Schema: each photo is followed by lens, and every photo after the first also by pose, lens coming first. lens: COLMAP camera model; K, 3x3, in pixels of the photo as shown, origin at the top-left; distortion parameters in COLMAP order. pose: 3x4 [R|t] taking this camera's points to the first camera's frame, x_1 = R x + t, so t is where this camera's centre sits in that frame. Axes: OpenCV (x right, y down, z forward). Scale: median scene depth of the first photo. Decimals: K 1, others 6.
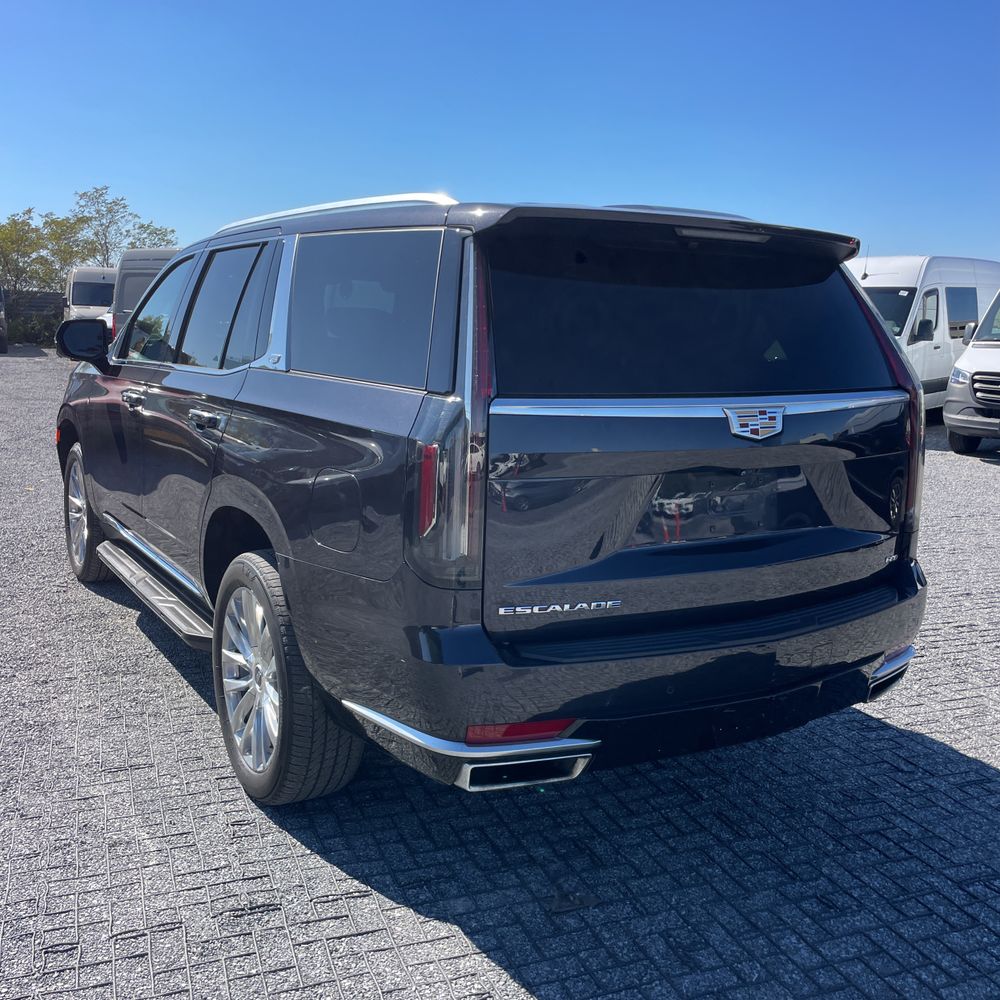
lens RADIAL K [[1032.7, 0, 500.0], [0, 1032.7, 500.0], [0, 0, 1]] dist [0.081475, -0.118130]
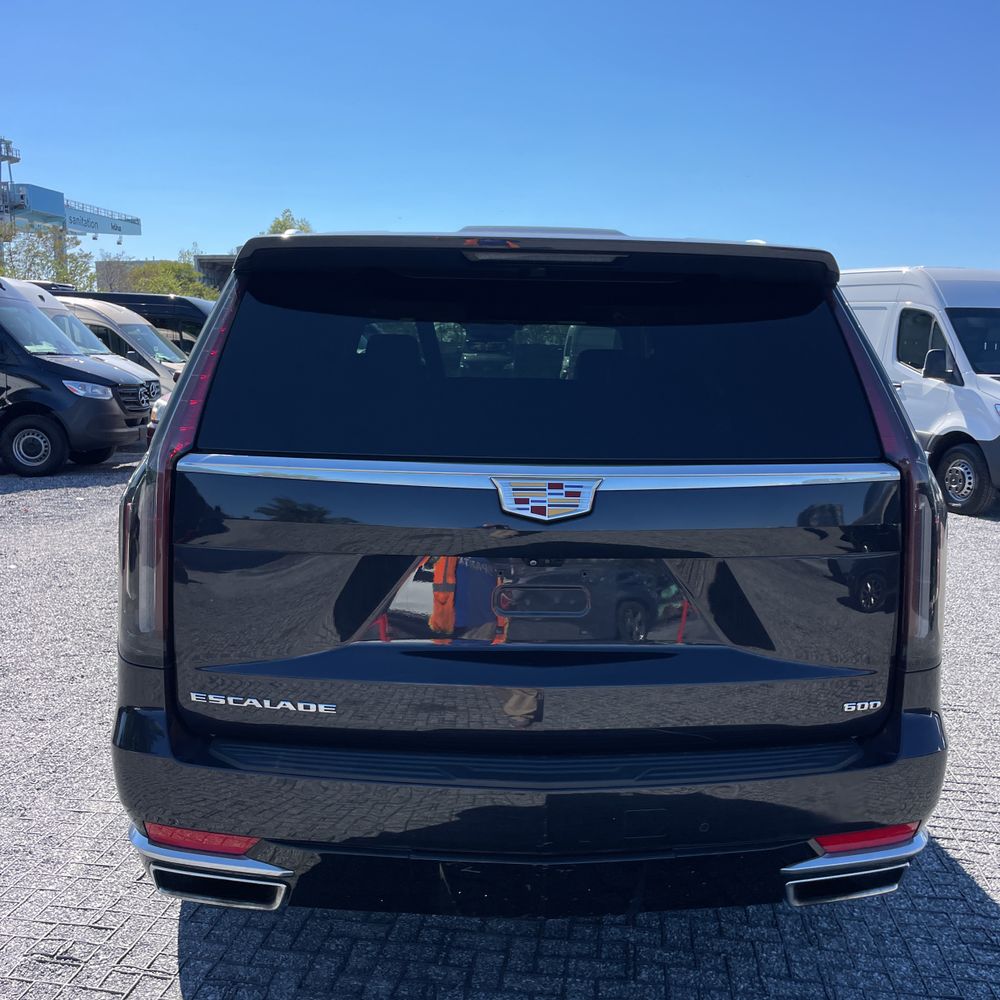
lens RADIAL K [[1004.2, 0, 494.6], [0, 1004.2, 496.2], [0, 0, 1]] dist [0.072101, -0.097180]
pose [[0.881862, 0.064042, -0.467137, 0.513430], [-0.081533, 0.996521, -0.017300, -0.055454], [0.464404, 0.053344, 0.884015, 0.301973]]
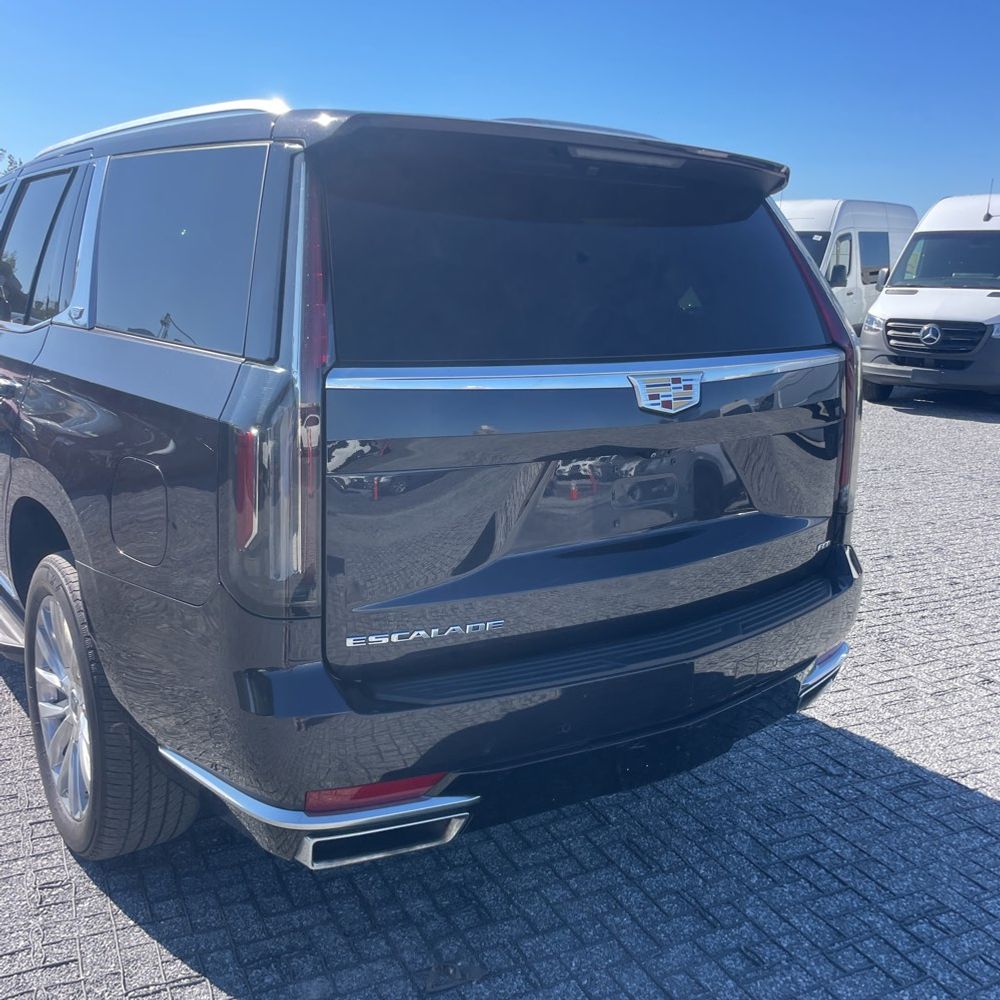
lens RADIAL K [[1022.9, 0, 498.4], [0, 1022.9, 505.2], [0, 0, 1]] dist [0.075083, -0.105599]
pose [[0.997069, -0.018232, 0.074300, 0.048901], [0.013963, 0.998243, 0.057585, -0.032226], [-0.075220, -0.056379, 0.995572, 0.190699]]
